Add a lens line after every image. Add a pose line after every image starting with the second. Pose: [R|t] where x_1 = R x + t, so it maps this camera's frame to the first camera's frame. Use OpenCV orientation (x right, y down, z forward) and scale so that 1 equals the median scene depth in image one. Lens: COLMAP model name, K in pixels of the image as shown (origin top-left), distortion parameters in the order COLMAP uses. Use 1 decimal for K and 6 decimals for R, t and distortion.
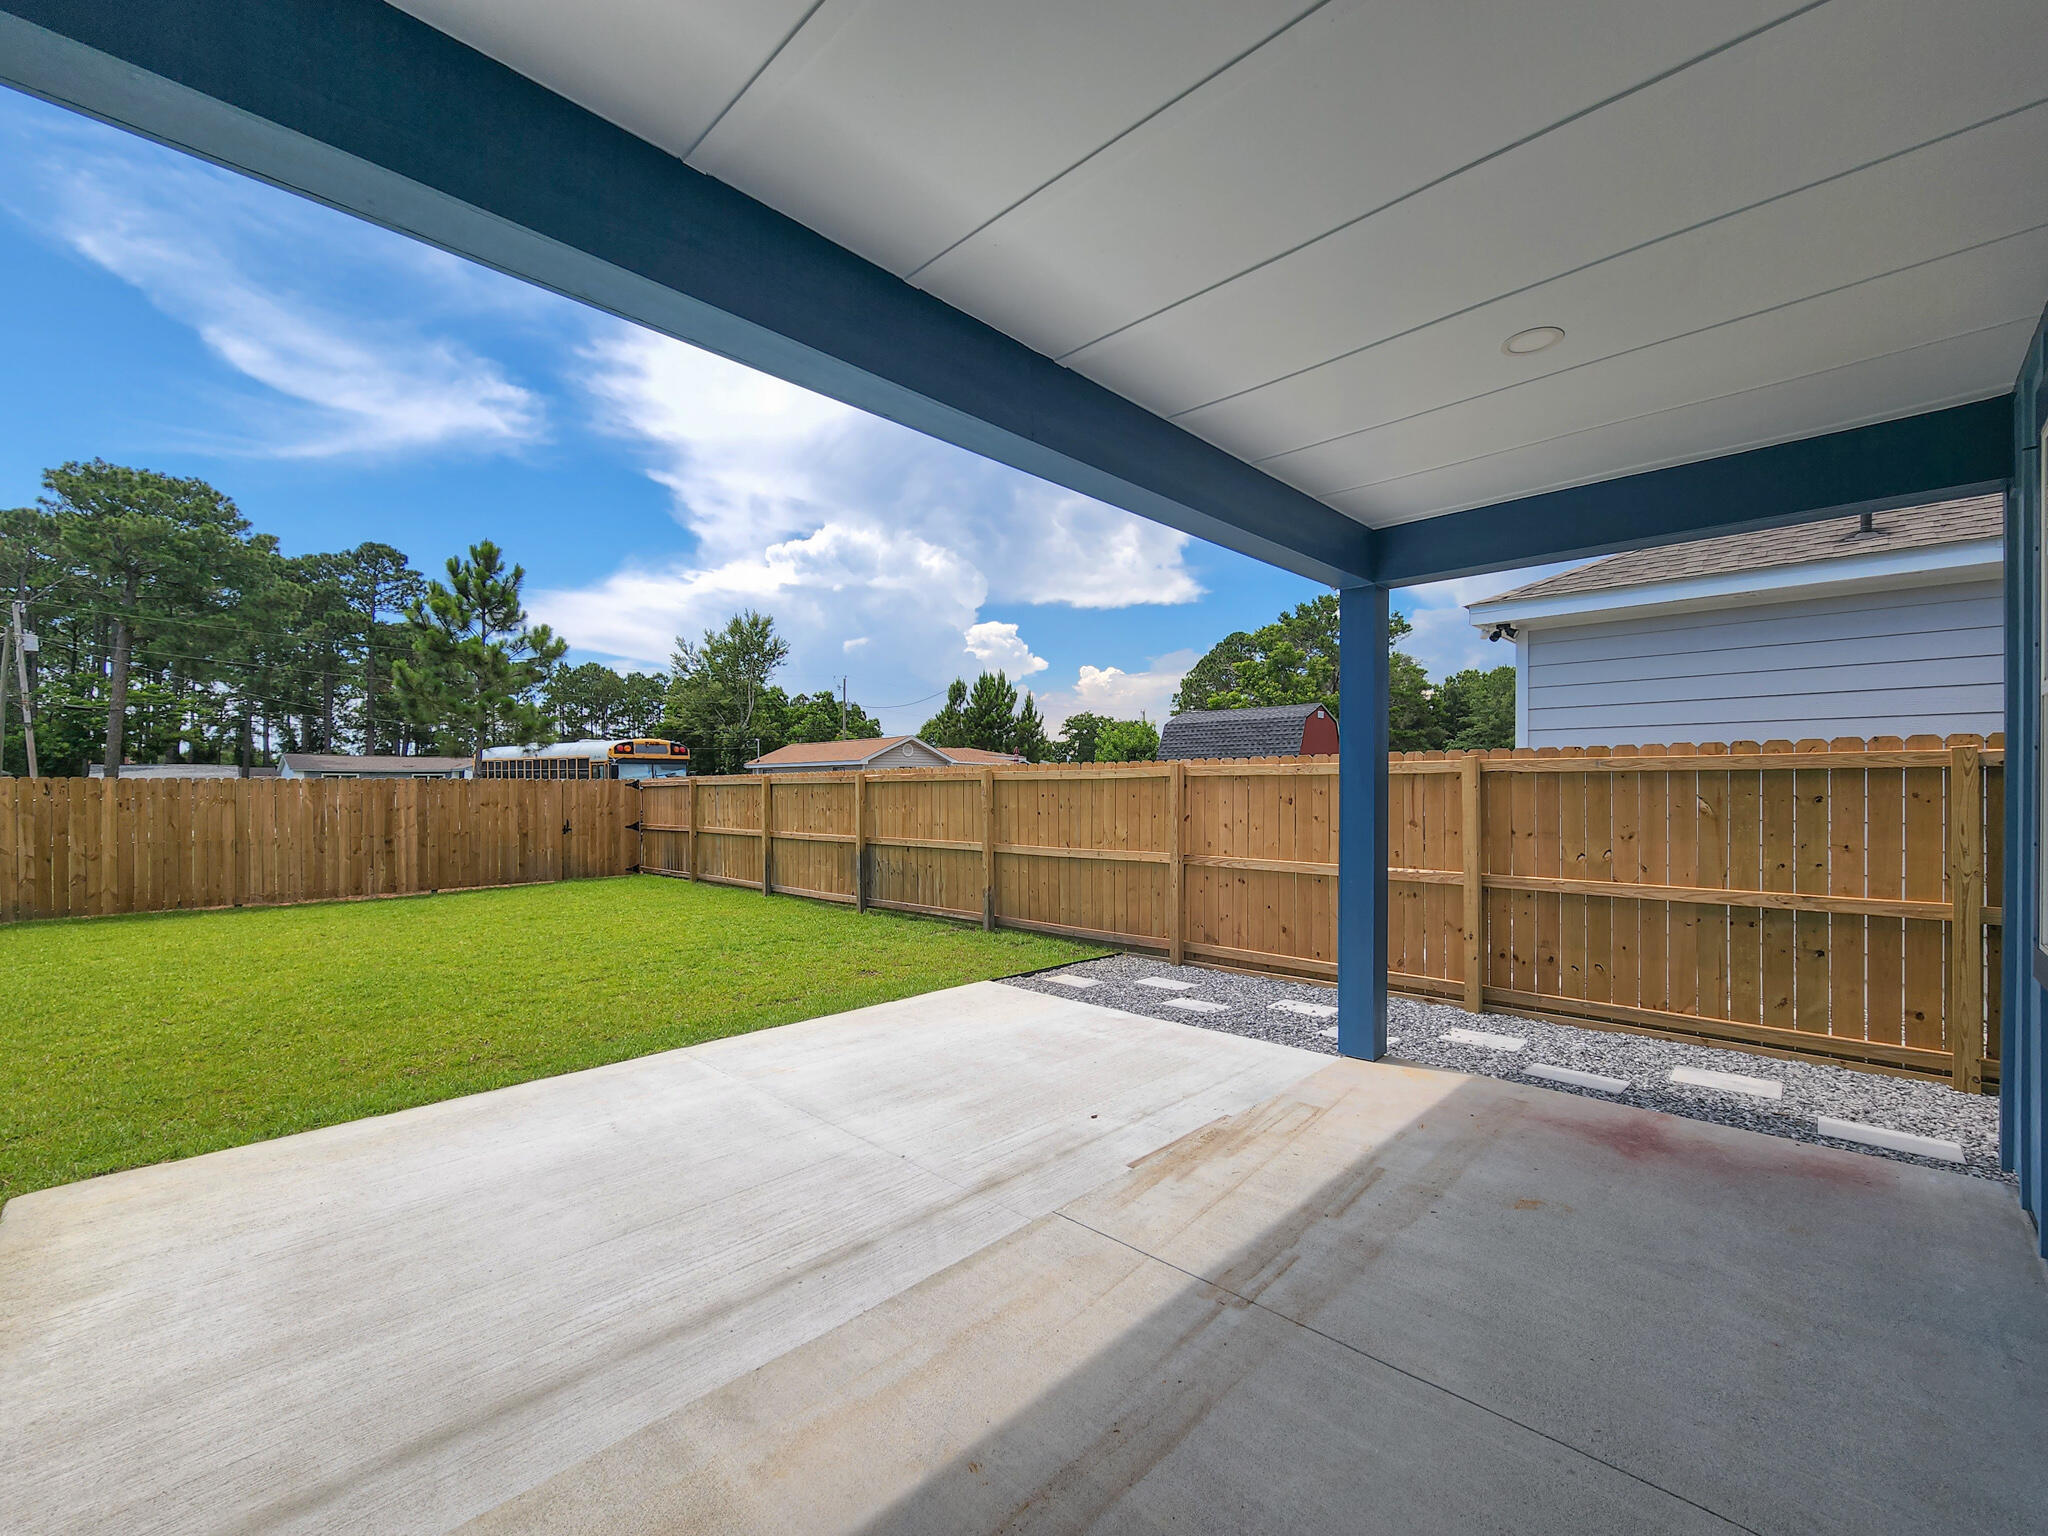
lens RADIAL K [[852.1, 0, 1023.8], [0, 852.1, 789.3], [0, 0, 1]] dist [0.001843, 0.000183]
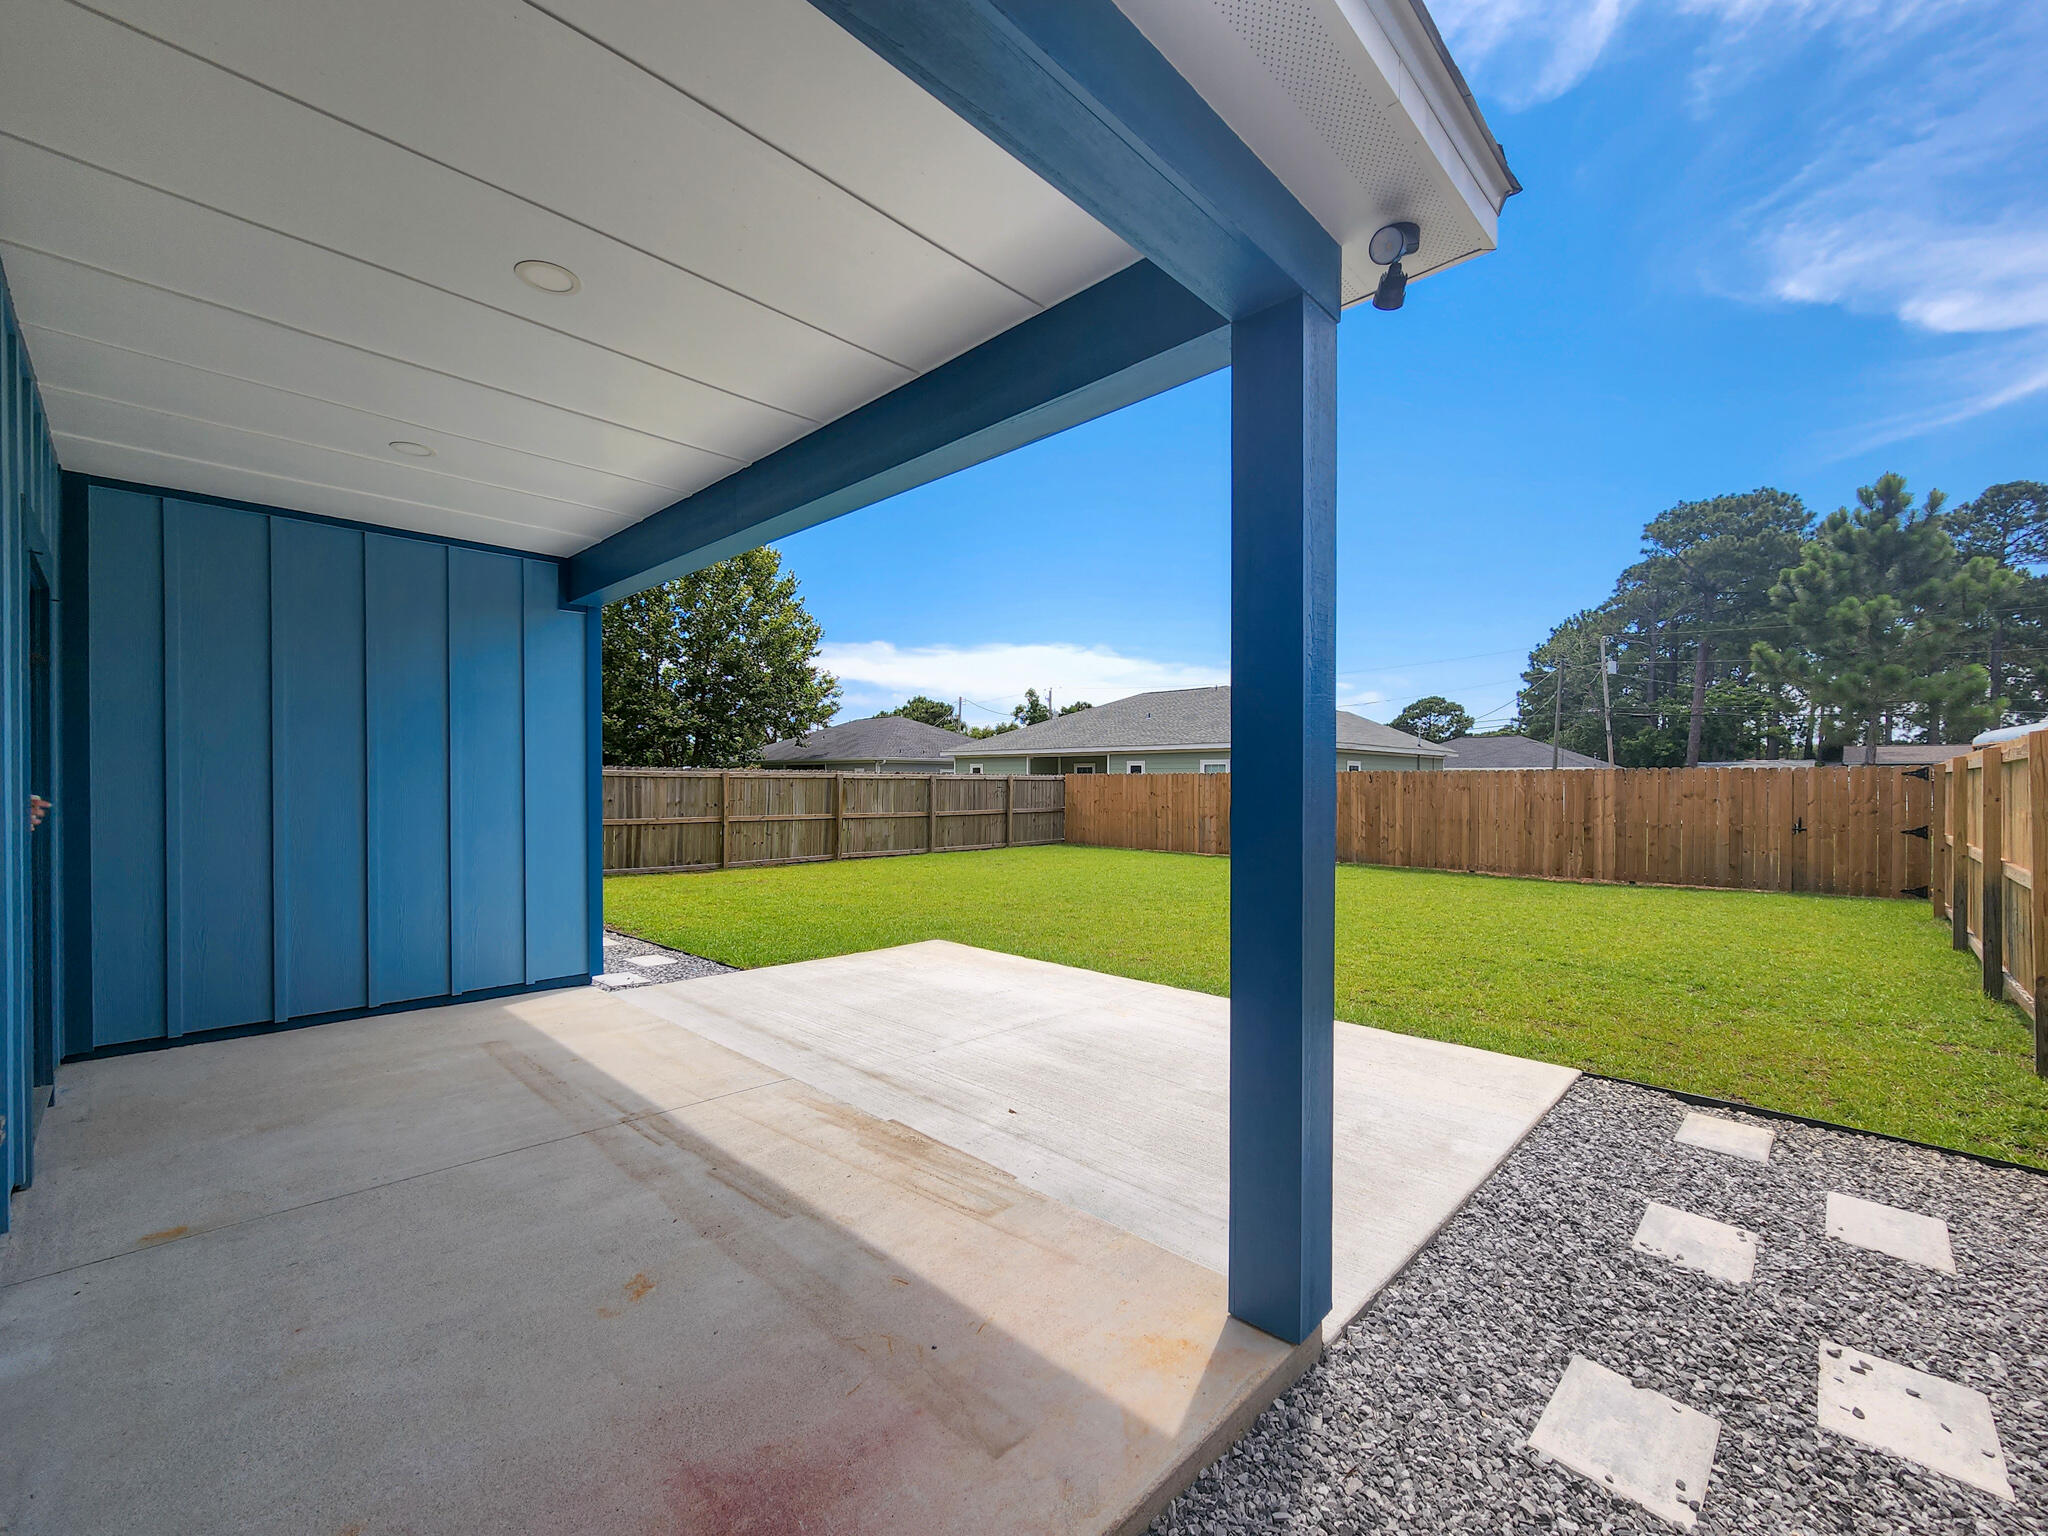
lens RADIAL K [[852.1, 0, 1023.8], [0, 852.1, 789.3], [0, 0, 1]] dist [0.001843, 0.000183]
pose [[0.003935, 0.010039, -0.999942, 0.824756], [-0.005224, 0.999936, 0.010019, 0.014384], [0.999979, 0.005184, 0.003987, 0.812390]]
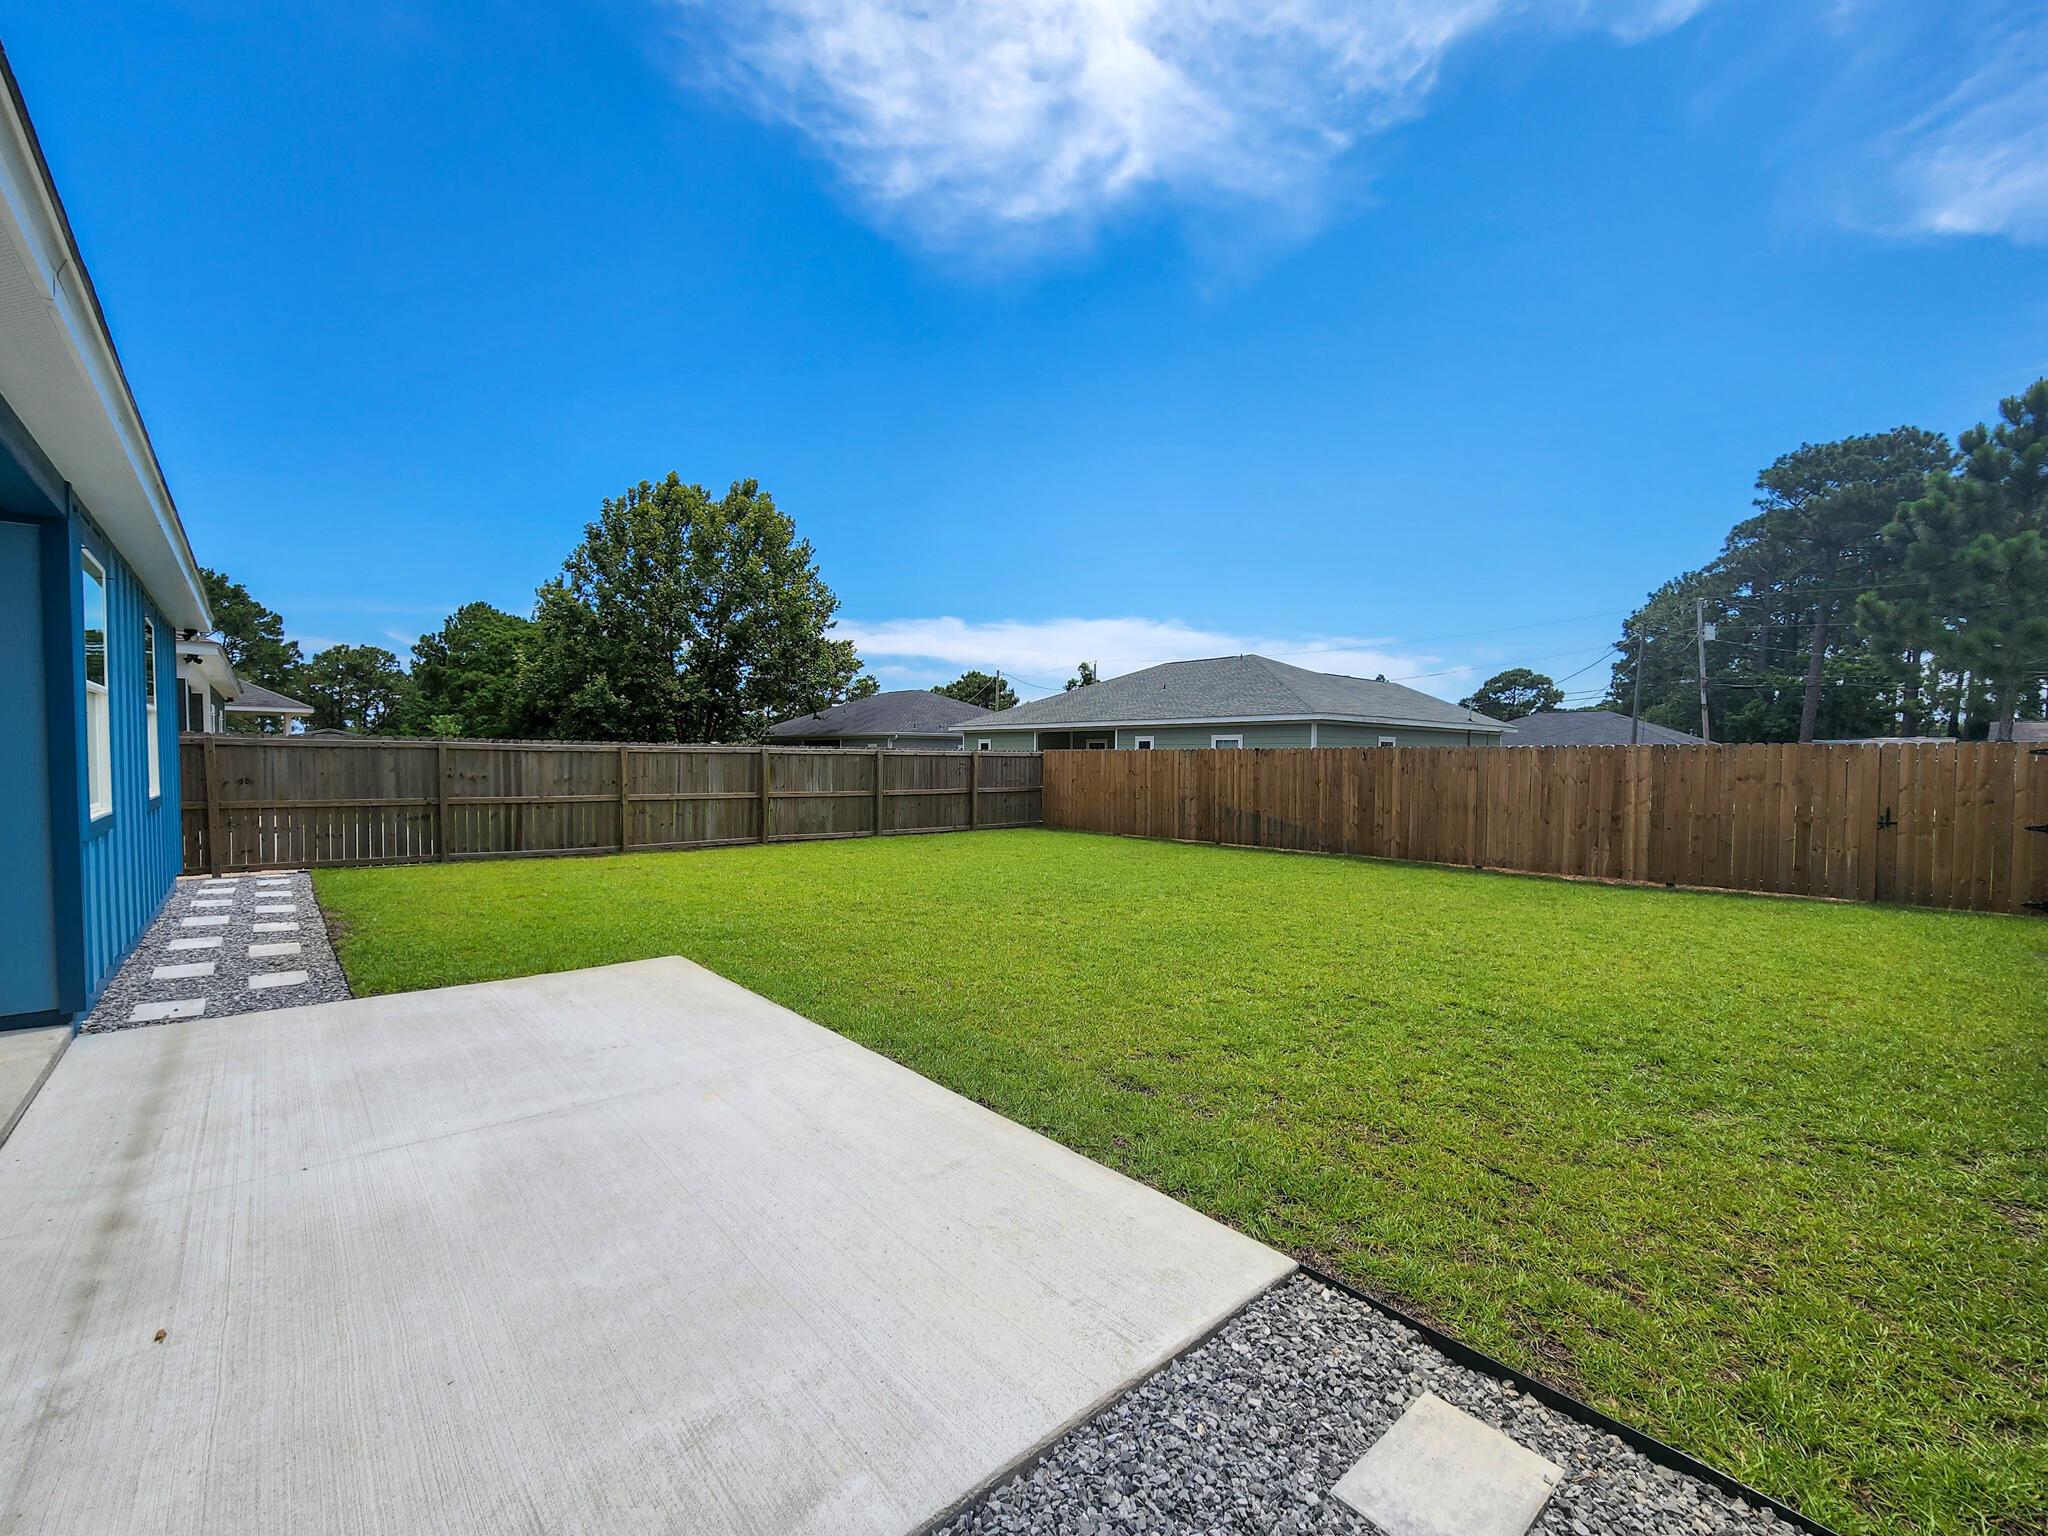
lens RADIAL K [[858.2, 0, 1023.6], [0, 858.2, 794.0], [0, 0, 1]] dist [0.001116, -0.000744]
pose [[-0.079421, 0.042005, -0.995956, 0.452905], [-0.008932, 0.999042, 0.042848, 0.013127], [0.996801, 0.012299, -0.078970, 1.272905]]
